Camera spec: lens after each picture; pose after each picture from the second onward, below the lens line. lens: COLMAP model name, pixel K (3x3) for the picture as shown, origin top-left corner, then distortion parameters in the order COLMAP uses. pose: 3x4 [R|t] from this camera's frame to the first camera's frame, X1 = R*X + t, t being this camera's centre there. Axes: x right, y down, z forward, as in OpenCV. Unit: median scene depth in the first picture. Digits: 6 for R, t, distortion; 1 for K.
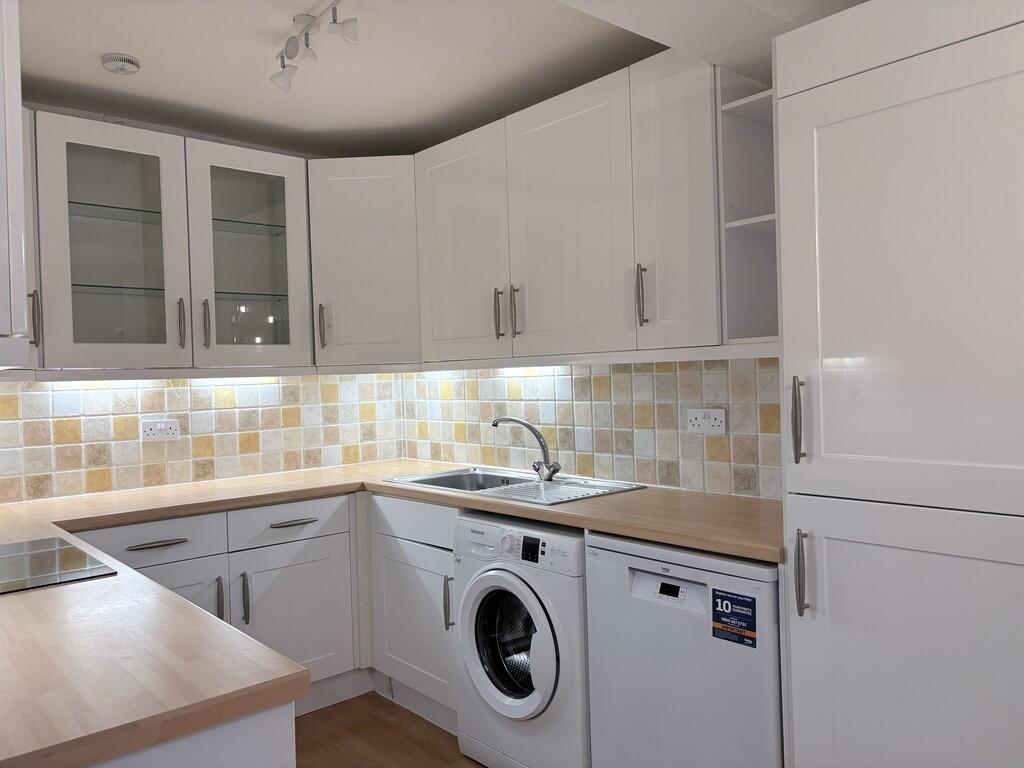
lens RADIAL K [[780.3, 0, 509.1], [0, 780.3, 384.6], [0, 0, 1]] dist [0.044044, -0.036541]
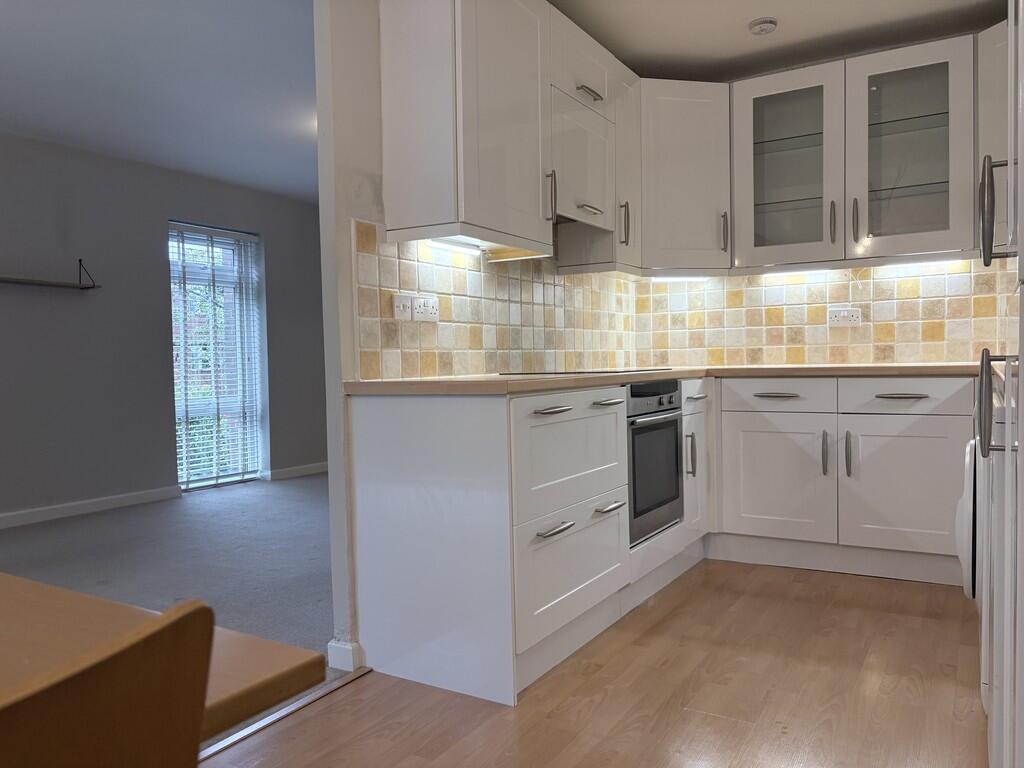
lens RADIAL K [[780.3, 0, 510.1], [0, 780.3, 390.7], [0, 0, 1]] dist [0.044044, -0.036541]
pose [[0.300389, 0.061315, -0.951844, 0.587872], [-0.000650, 0.997945, 0.064080, 0.100769], [0.953817, -0.018631, 0.299811, 0.171162]]
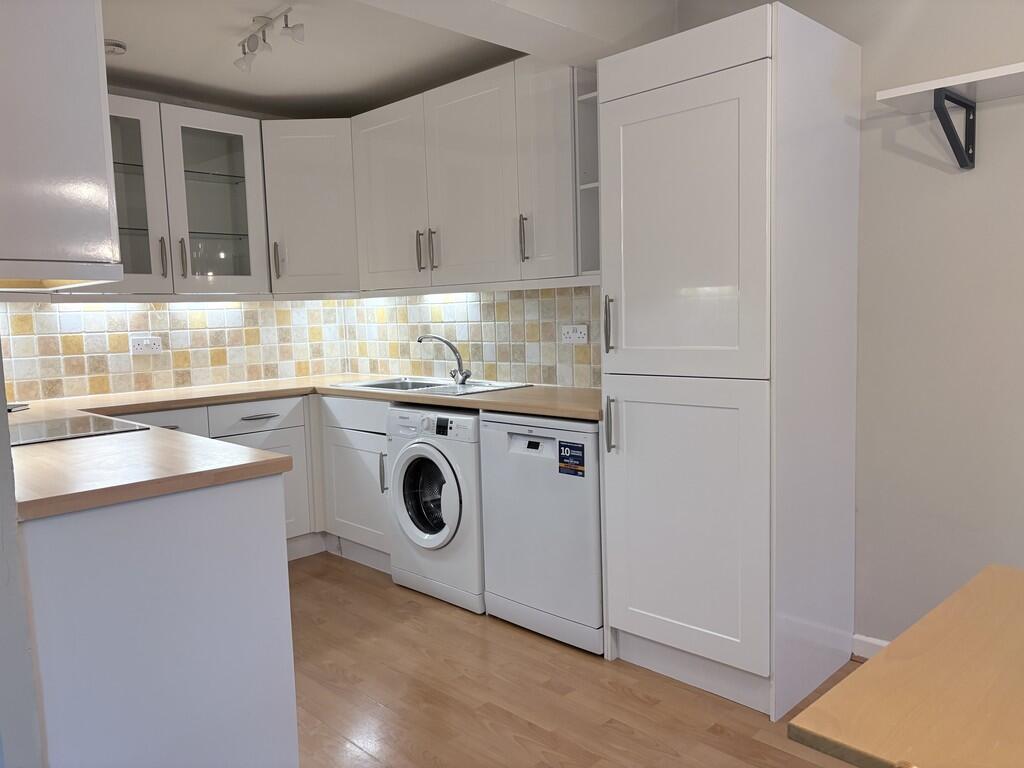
lens RADIAL K [[780.3, 0, 505.0], [0, 780.3, 389.6], [0, 0, 1]] dist [0.044044, -0.036541]
pose [[0.998005, -0.005747, 0.062867, 0.042565], [0.000446, 0.996465, 0.084009, 0.025741], [-0.063128, -0.083813, 0.994480, -0.288215]]
